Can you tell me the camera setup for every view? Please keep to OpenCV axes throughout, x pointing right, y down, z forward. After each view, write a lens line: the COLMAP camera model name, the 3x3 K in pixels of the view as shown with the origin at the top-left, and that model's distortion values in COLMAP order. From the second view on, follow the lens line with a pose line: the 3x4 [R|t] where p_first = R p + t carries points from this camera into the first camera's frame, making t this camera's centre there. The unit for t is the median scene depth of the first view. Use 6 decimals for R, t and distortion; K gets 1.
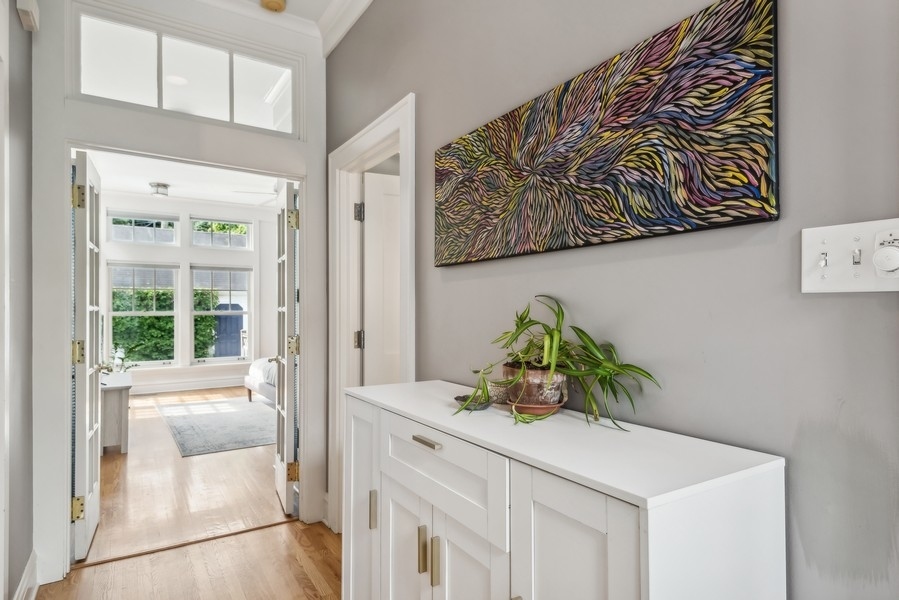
lens RADIAL K [[488.6, 0, 449.5], [0, 488.6, 303.5], [0, 0, 1]] dist [-0.006688, -0.000619]
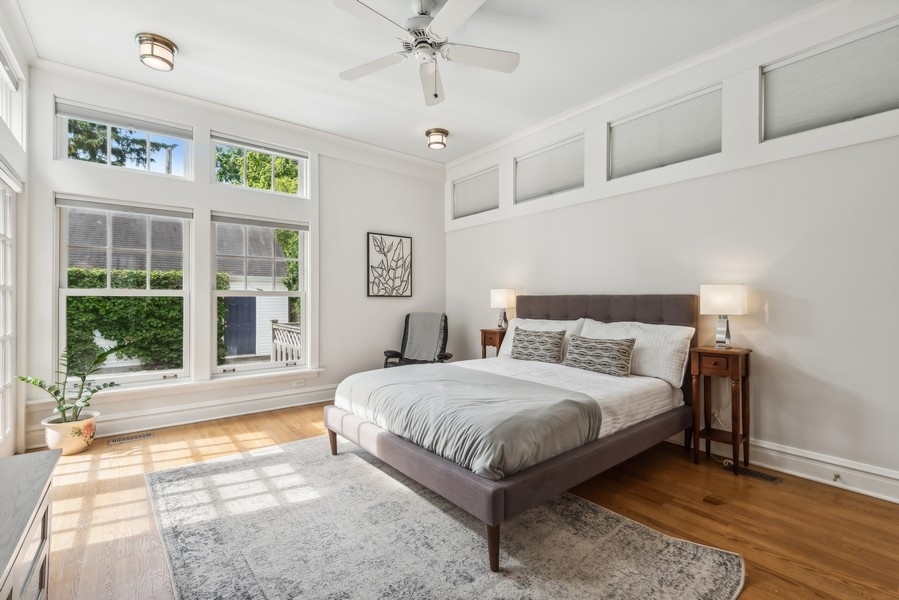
lens RADIAL K [[413.6, 0, 448.9], [0, 413.6, 297.7], [0, 0, 1]] dist [0.002023, -0.001392]
pose [[0.997460, 0.002402, 0.071191, -0.264344], [-0.002846, 0.999977, 0.006126, 0.020718], [-0.071175, -0.006313, 0.997444, 0.449637]]
